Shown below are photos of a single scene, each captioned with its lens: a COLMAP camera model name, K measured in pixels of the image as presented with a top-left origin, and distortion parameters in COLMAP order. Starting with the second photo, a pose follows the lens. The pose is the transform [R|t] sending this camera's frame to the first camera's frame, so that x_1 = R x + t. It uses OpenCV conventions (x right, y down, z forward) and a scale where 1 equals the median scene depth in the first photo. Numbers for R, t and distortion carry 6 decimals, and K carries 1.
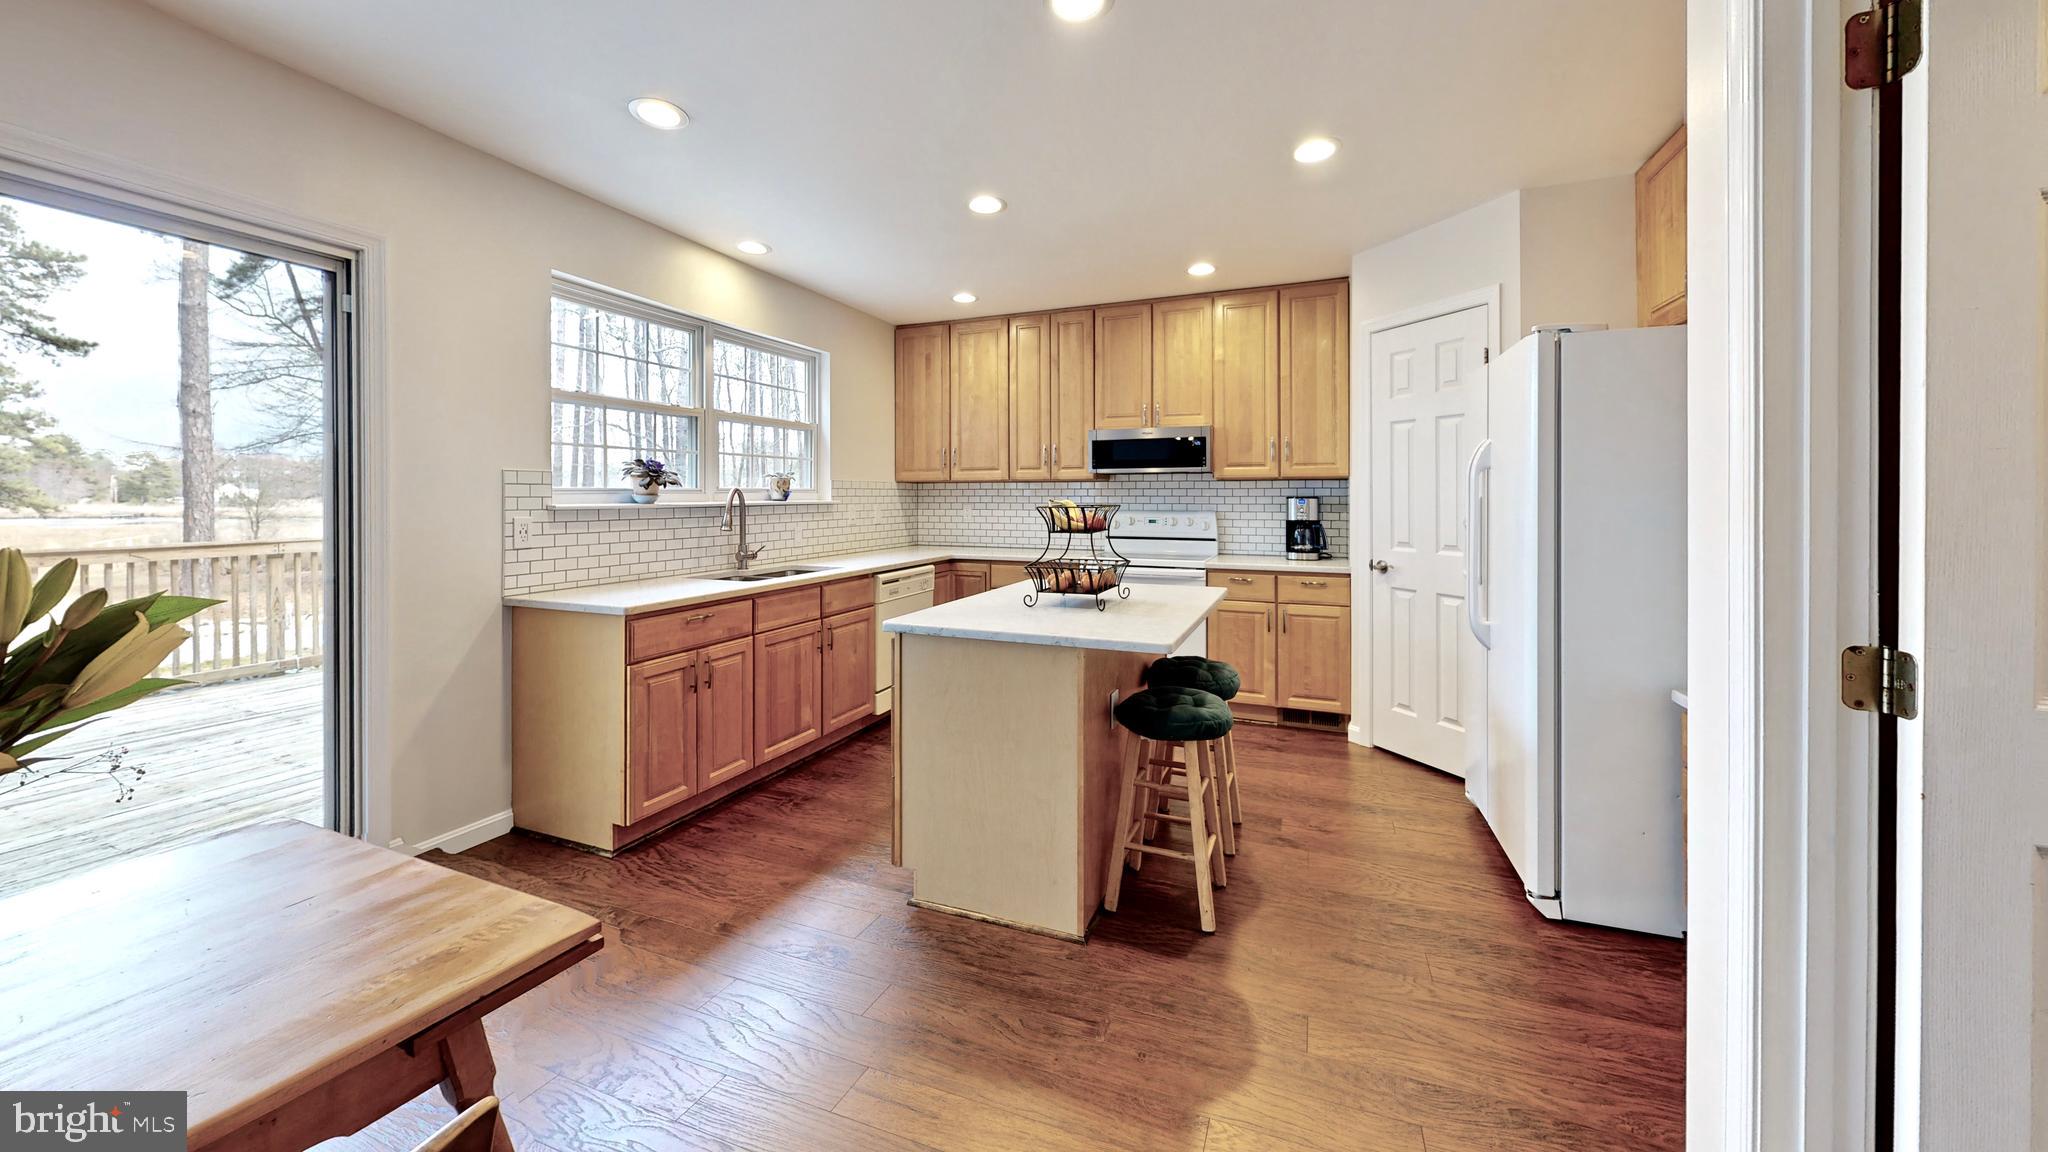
lens RADIAL K [[747.6, 0, 1024.0], [0, 747.6, 576.0], [0, 0, 1]] dist [-0.002092, -0.000023]
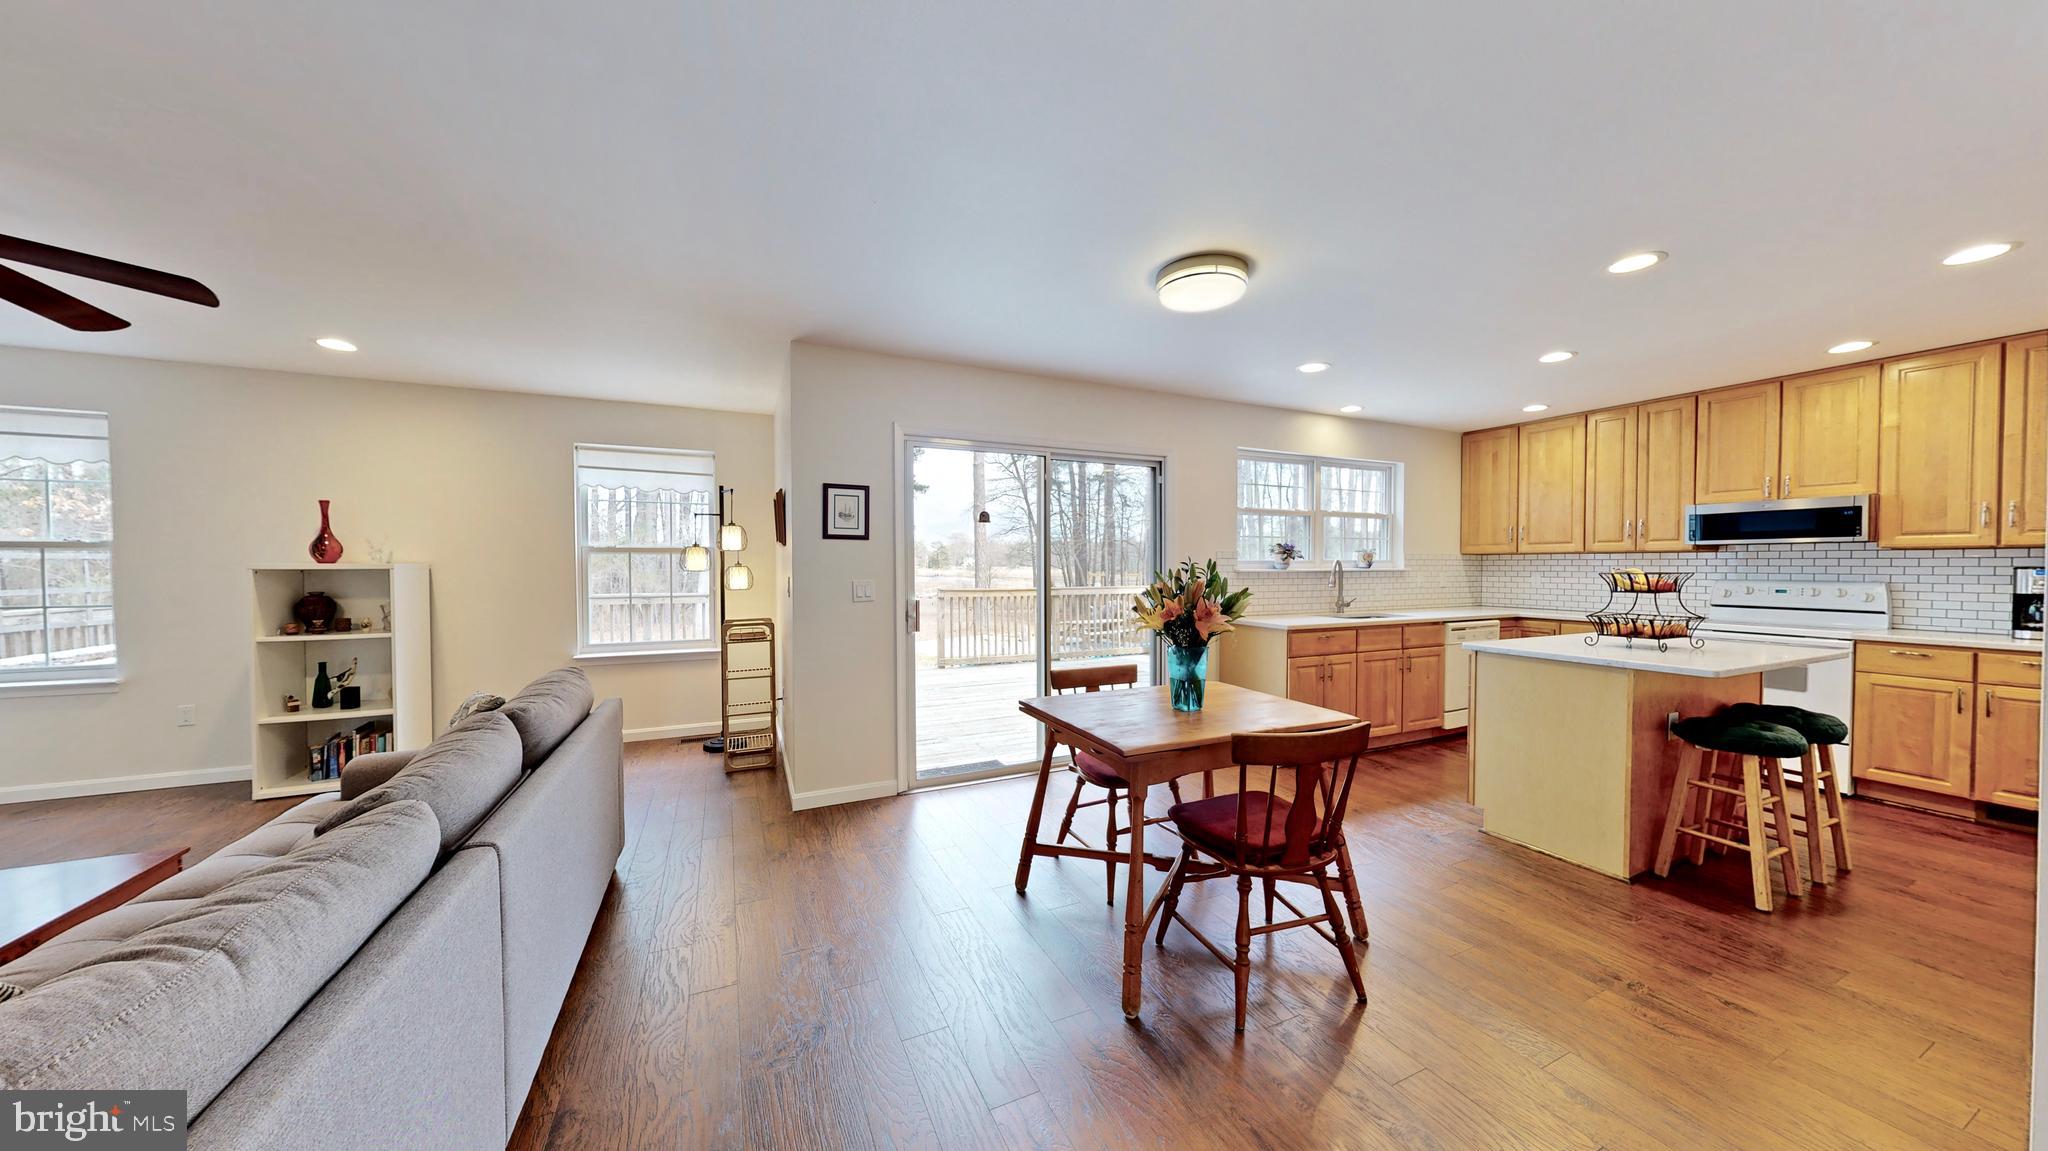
lens RADIAL K [[649.5, 0, 978.3], [0, 649.5, 584.5], [0, 0, 1]] dist [0.001923, 0.000298]
pose [[0.708003, 0.022571, -0.705849, 0.031245], [-0.076325, 0.996080, -0.044706, 0.043230], [0.702073, 0.085526, 0.706951, -0.411422]]
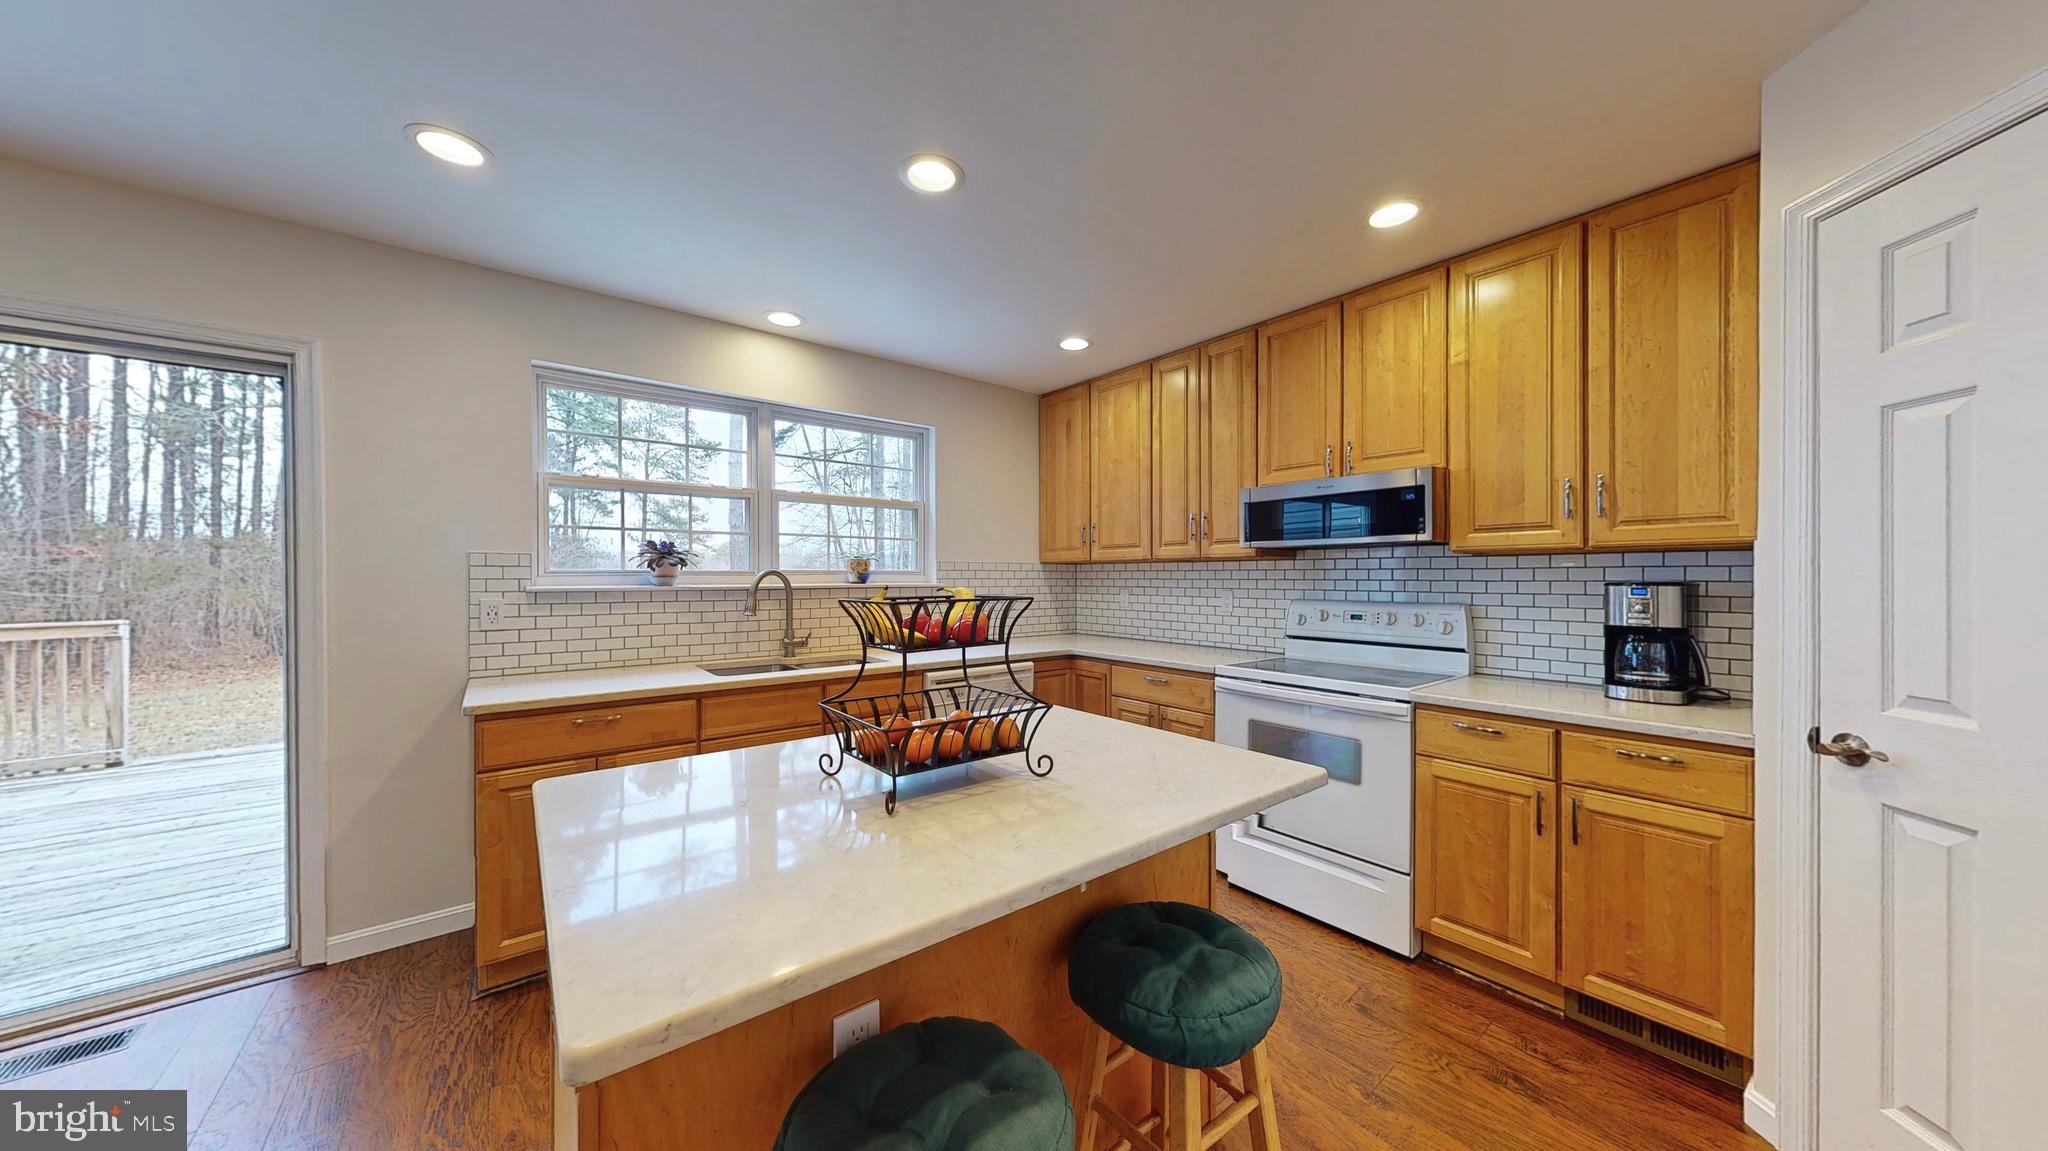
lens RADIAL K [[649.5, 0, 978.3], [0, 649.5, 584.5], [0, 0, 1]] dist [0.001923, 0.000298]
pose [[0.848440, 0.007402, -0.529240, 0.217510], [-0.058126, 0.995157, -0.079266, -0.040191], [0.526091, 0.098015, 0.844761, 0.358883]]
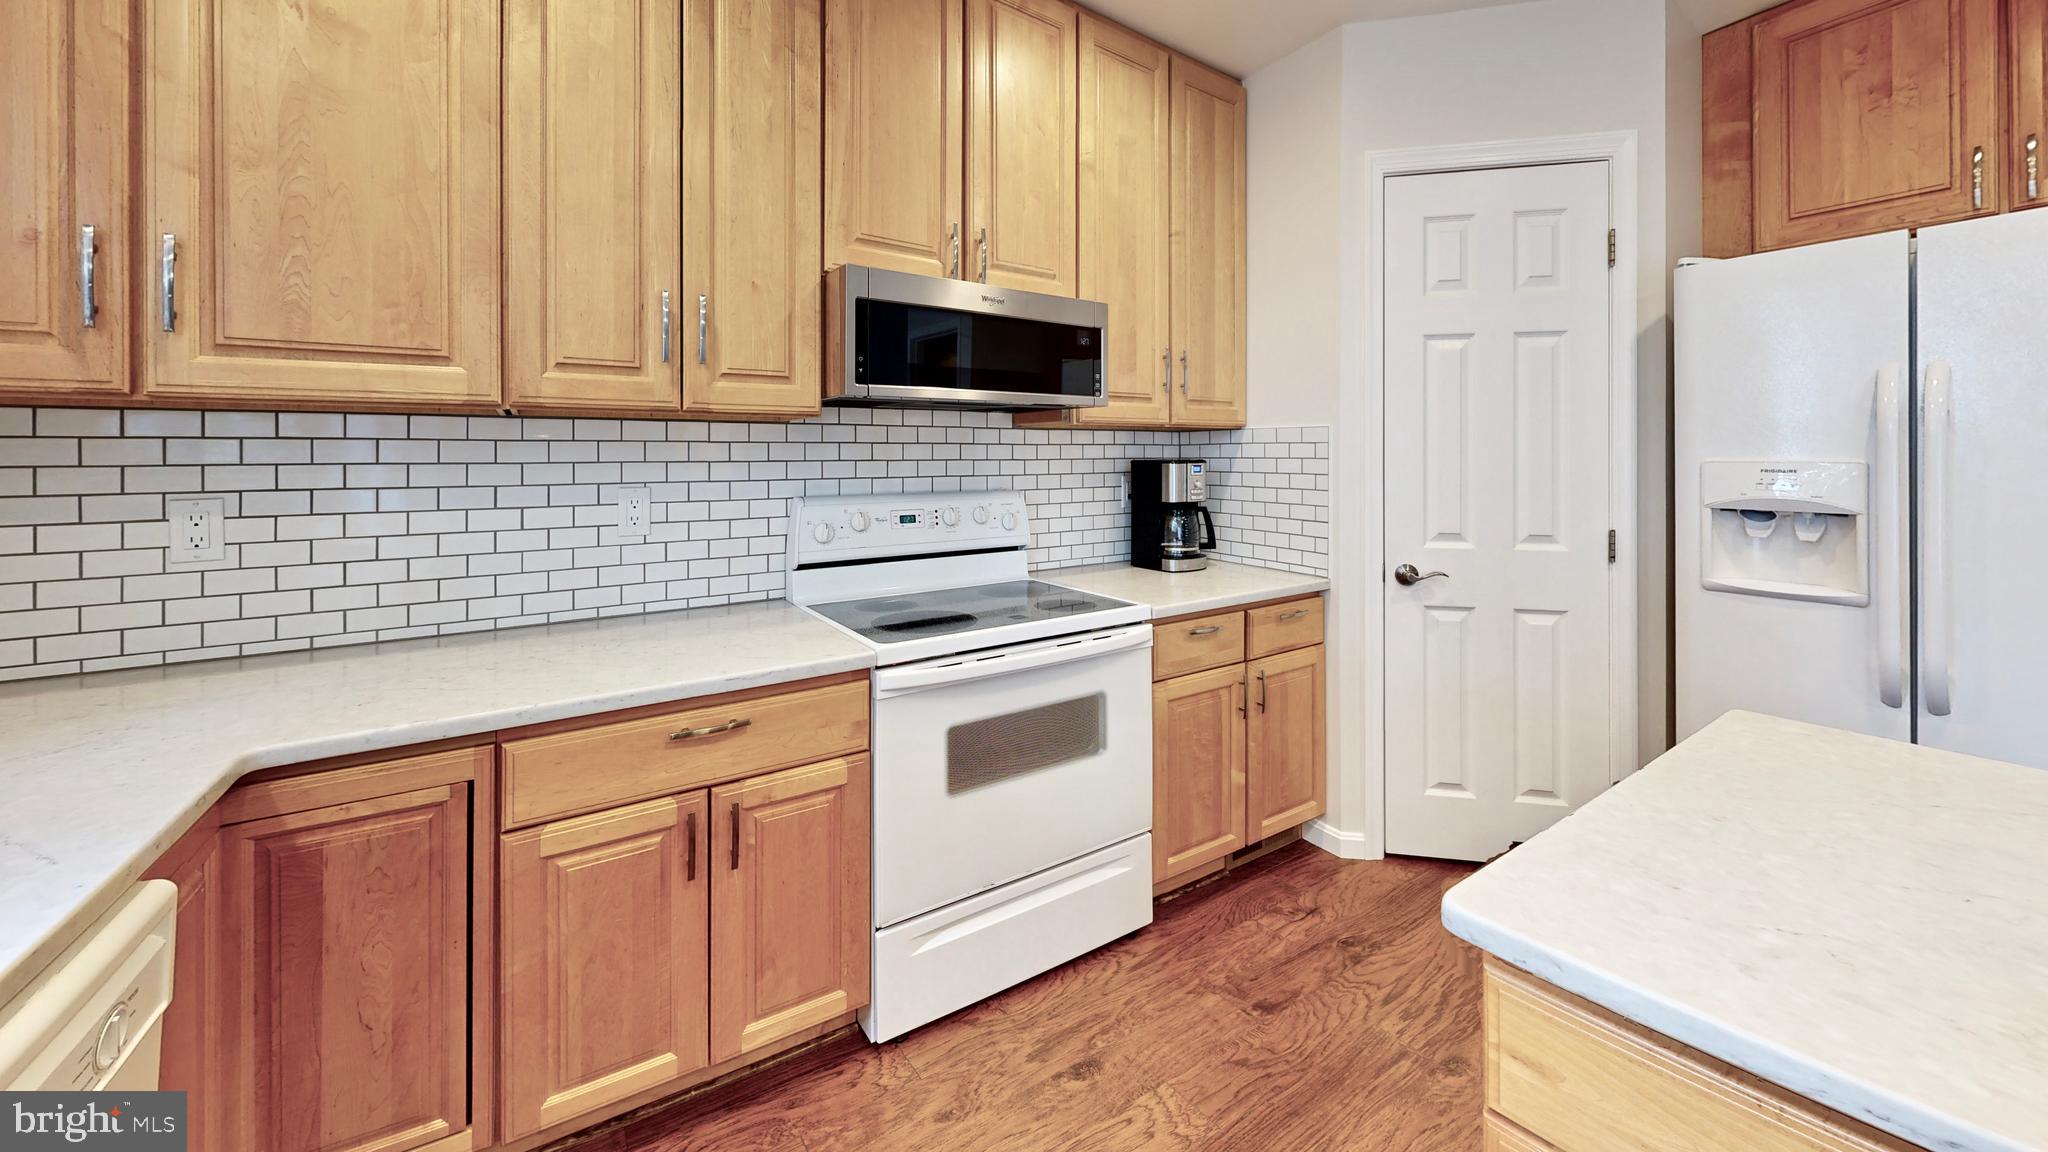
lens RADIAL K [[747.6, 0, 1024.0], [0, 747.6, 576.0], [0, 0, 1]] dist [-0.002092, -0.000023]
pose [[0.536643, -0.136363, 0.832718, -0.175130], [0.091474, 0.990441, 0.103240, -0.088610], [-0.838836, 0.020769, 0.543987, 0.795023]]
